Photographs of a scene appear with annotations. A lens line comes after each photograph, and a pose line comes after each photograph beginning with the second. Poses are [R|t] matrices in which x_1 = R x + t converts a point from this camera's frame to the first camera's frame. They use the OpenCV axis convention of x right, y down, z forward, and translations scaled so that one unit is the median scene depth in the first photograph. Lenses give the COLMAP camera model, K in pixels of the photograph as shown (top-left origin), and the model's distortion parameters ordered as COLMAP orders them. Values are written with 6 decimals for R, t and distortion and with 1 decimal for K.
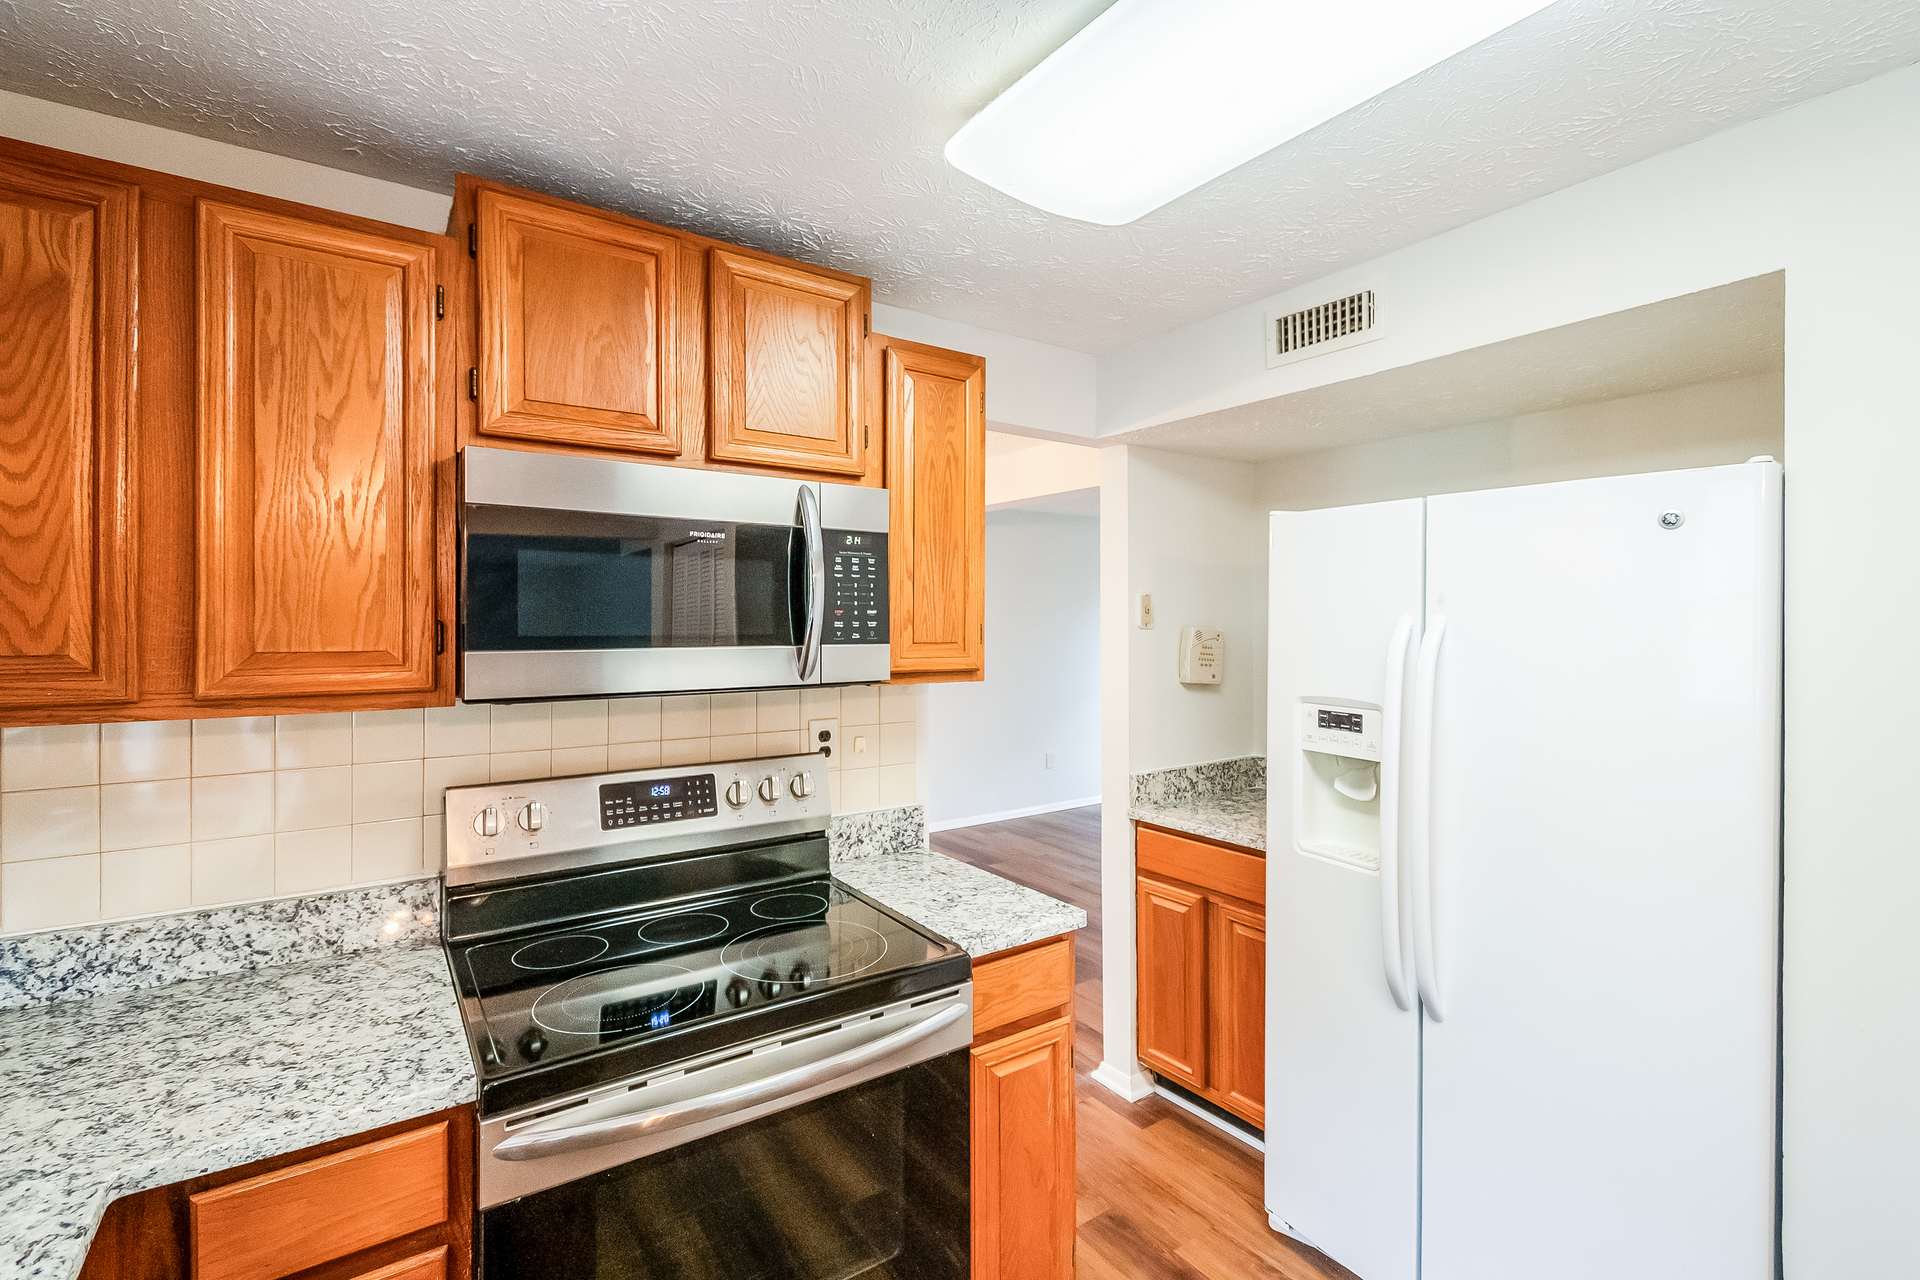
lens RADIAL K [[863.4, 0, 974.6], [0, 863.4, 615.5], [0, 0, 1]] dist [-0.000221, -0.000183]
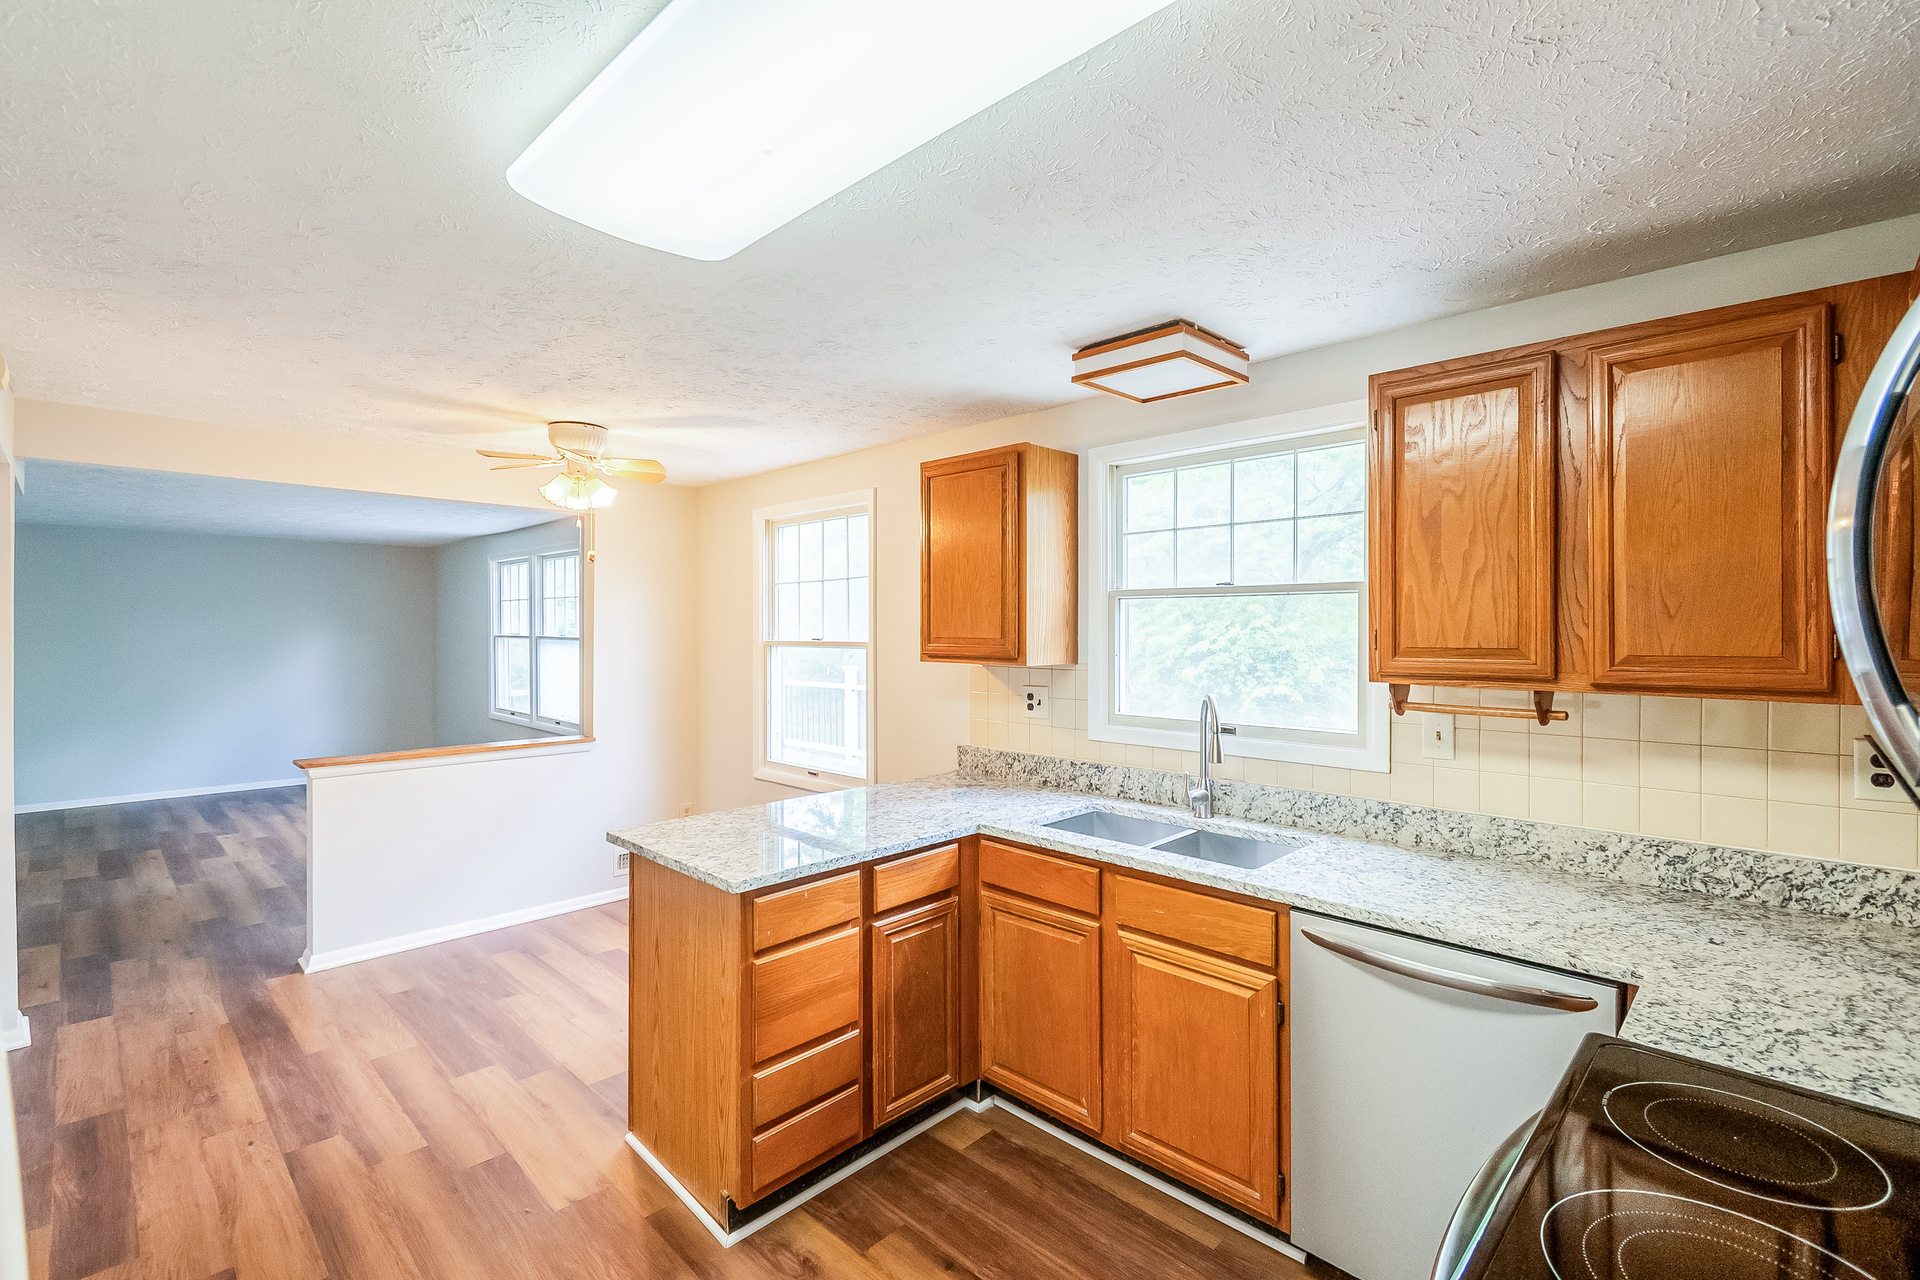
lens RADIAL K [[855.2, 0, 960.0], [0, 855.2, 640.0], [0, 0, 1]] dist [0.002289, 0.000134]
pose [[-0.984149, 0.001465, -0.177339, 0.294290], [-0.000479, 0.999940, 0.010920, 0.005389], [0.177344, 0.010832, -0.984089, 1.262034]]
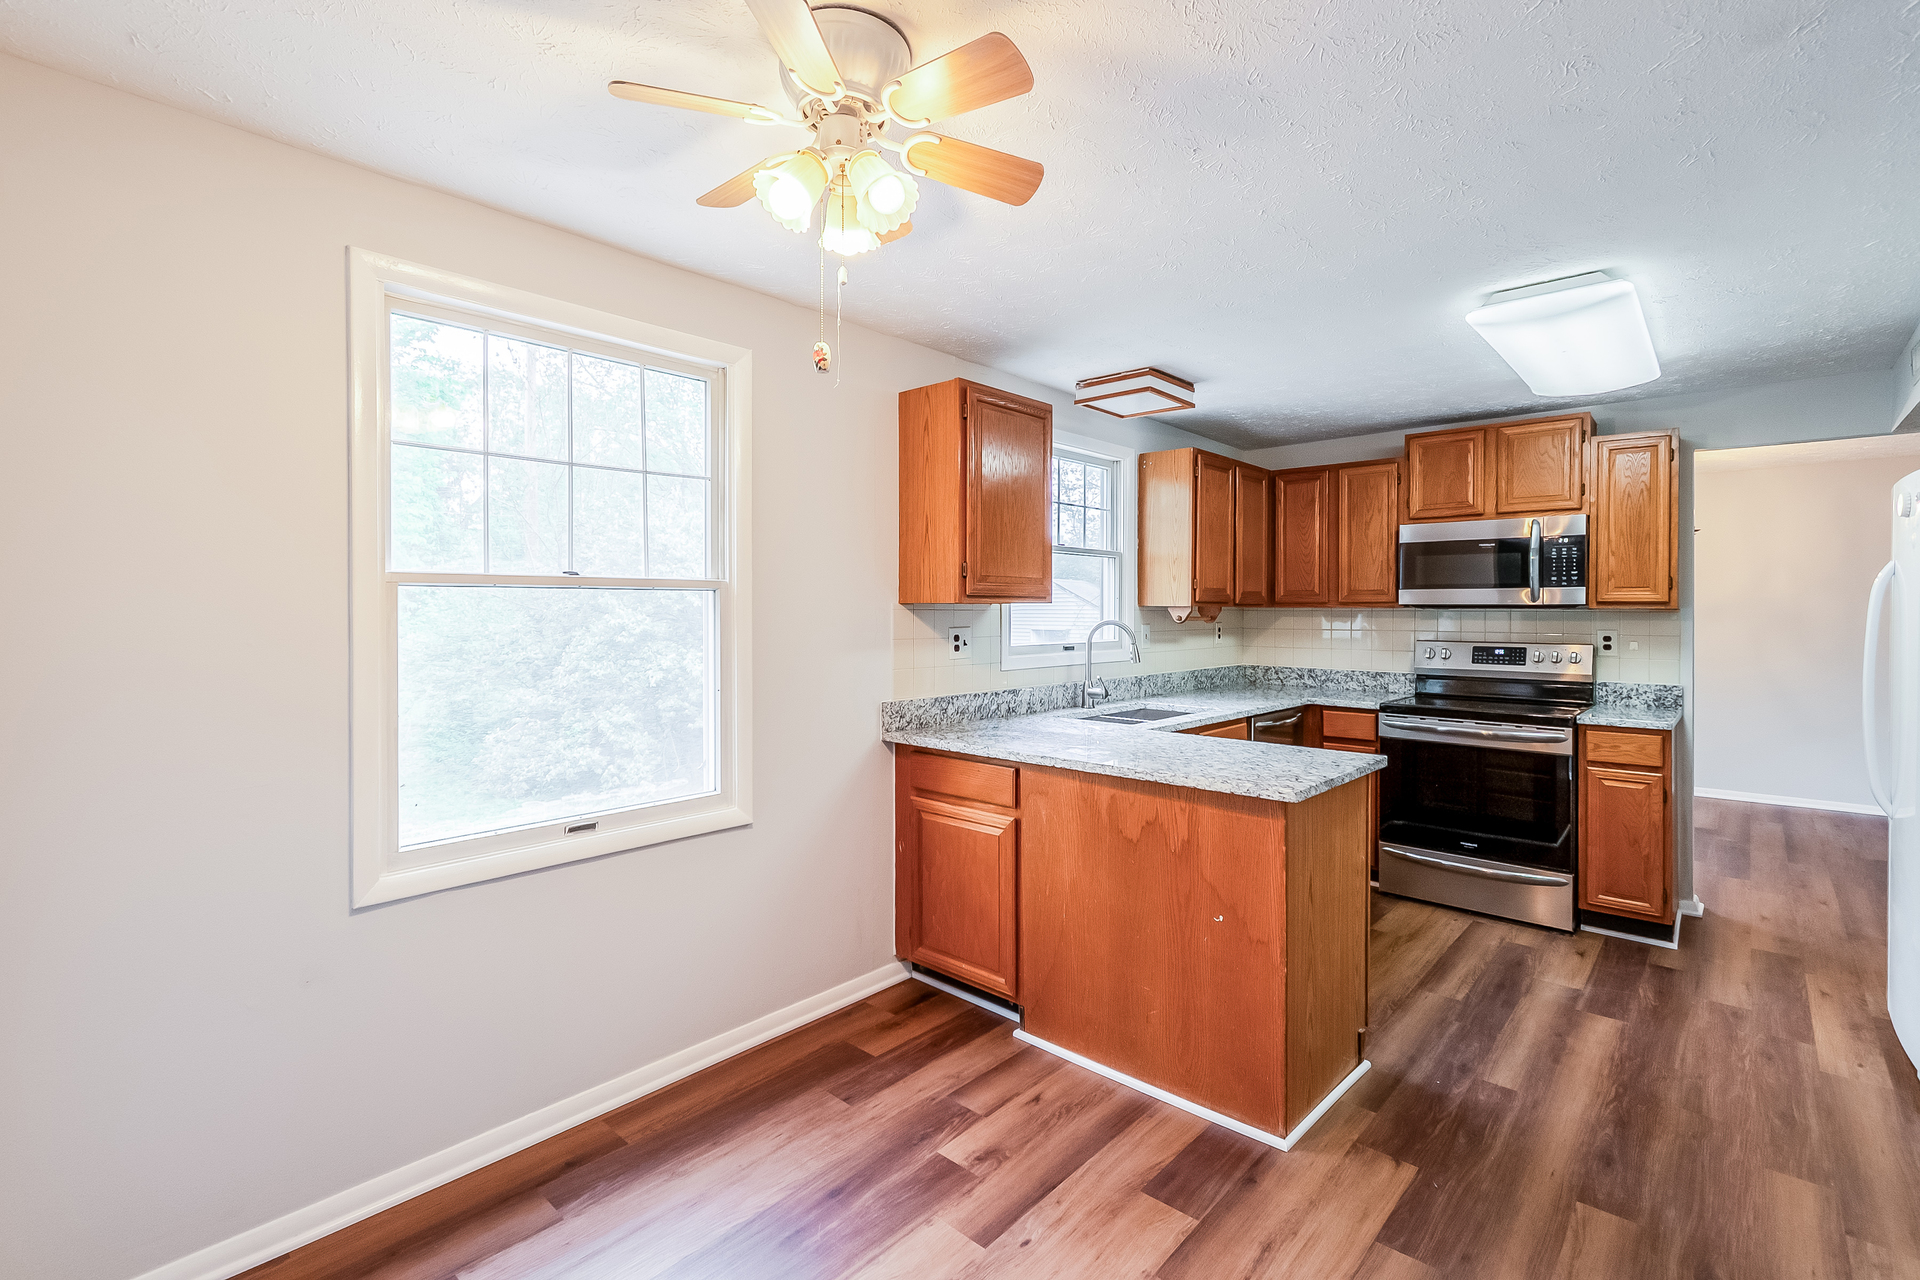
lens RADIAL K [[863.4, 0, 974.6], [0, 863.4, 615.5], [0, 0, 1]] dist [-0.000221, -0.000183]
pose [[0.217187, 0.006031, -0.976111, 1.702421], [0.002128, 0.999976, 0.006652, 0.088497], [0.976128, -0.003522, 0.217169, -0.958562]]
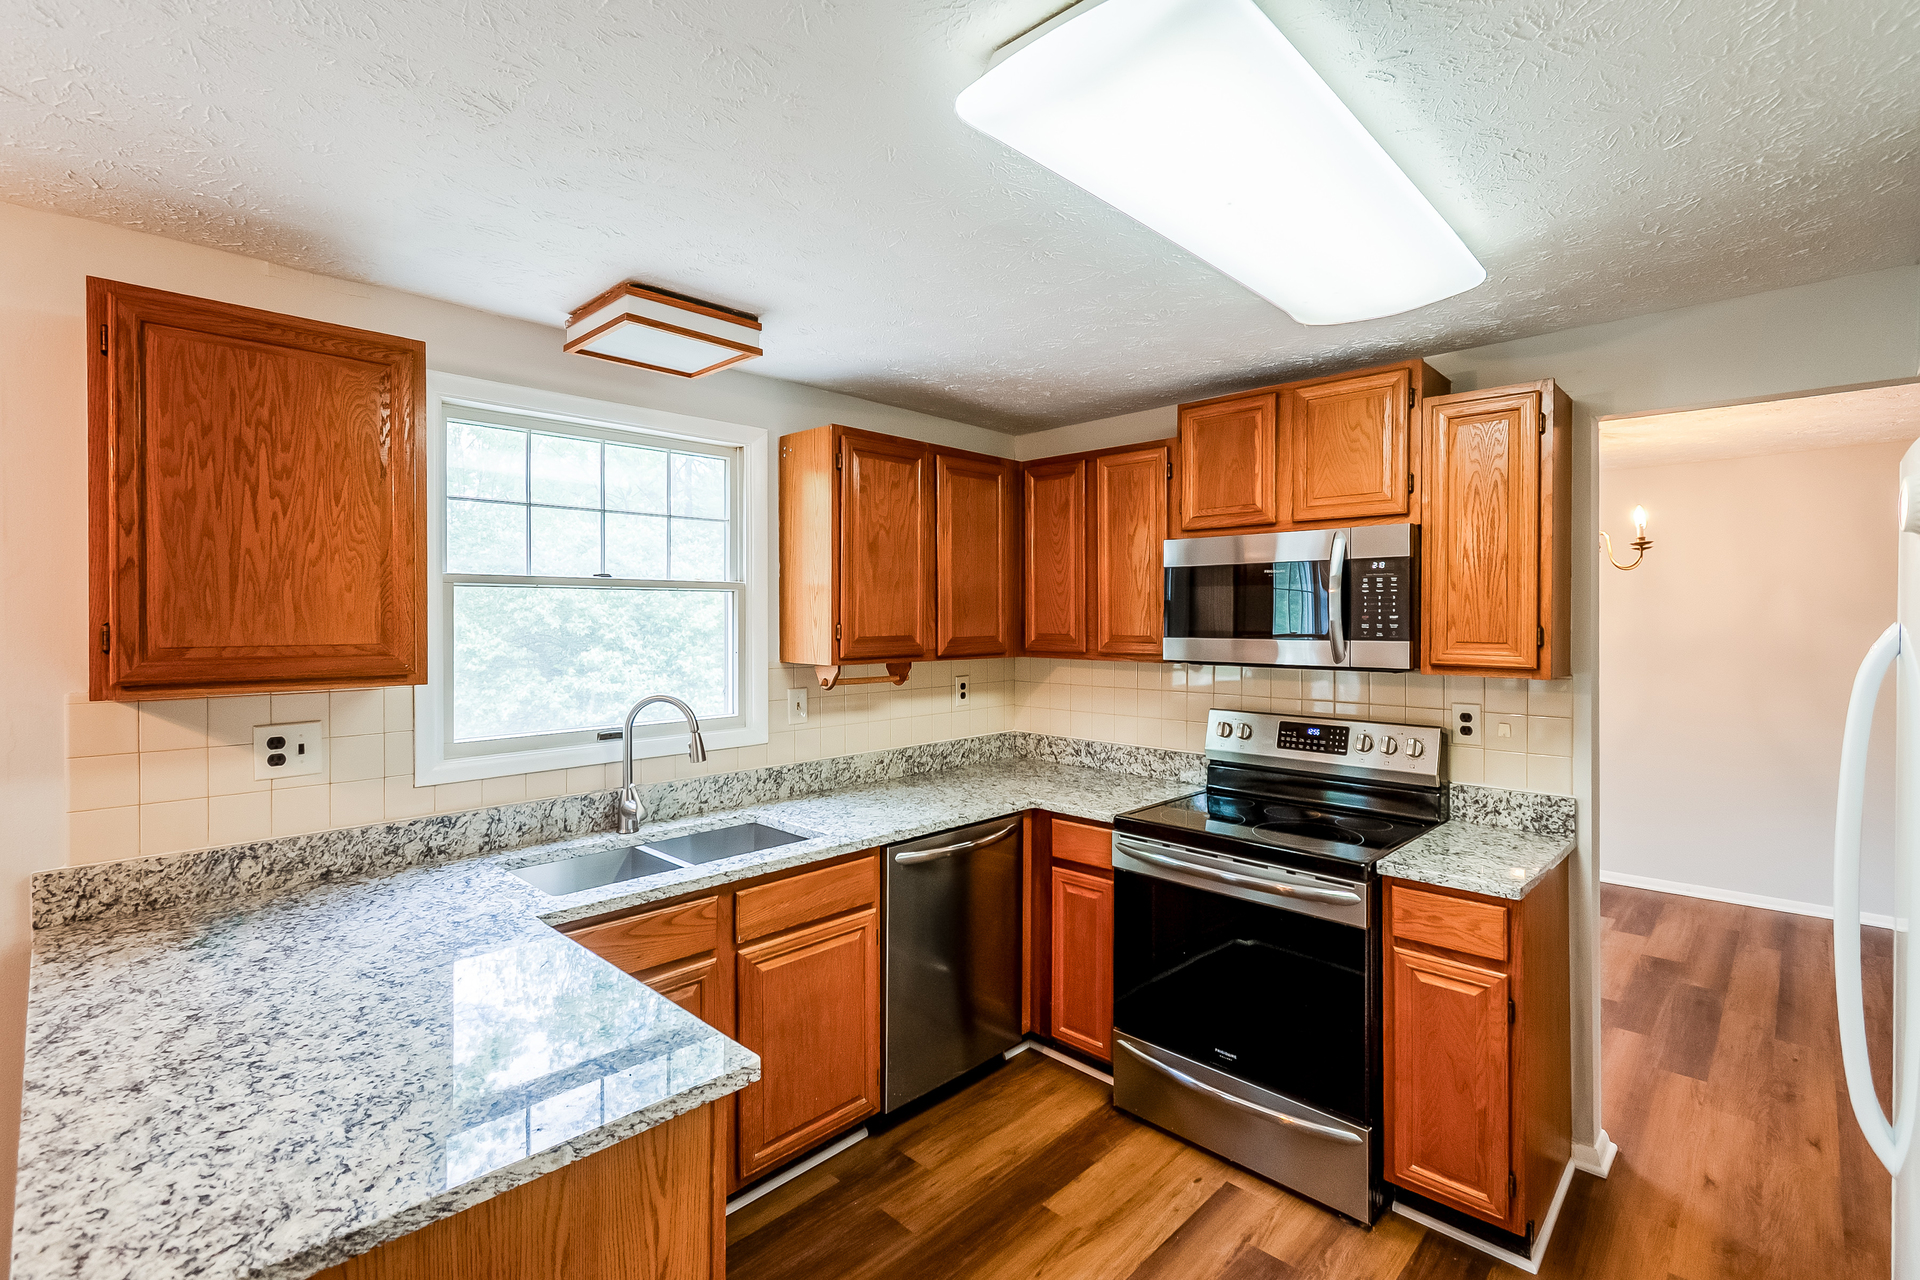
lens RADIAL K [[874.8, 0, 982.3], [0, 874.8, 623.3], [0, 0, 1]] dist [0.003254, 0.000095]
pose [[0.193368, 0.006258, -0.981106, 1.113735], [0.005709, 0.999956, 0.007503, -0.008451], [0.981110, -0.007052, 0.193324, 0.112053]]
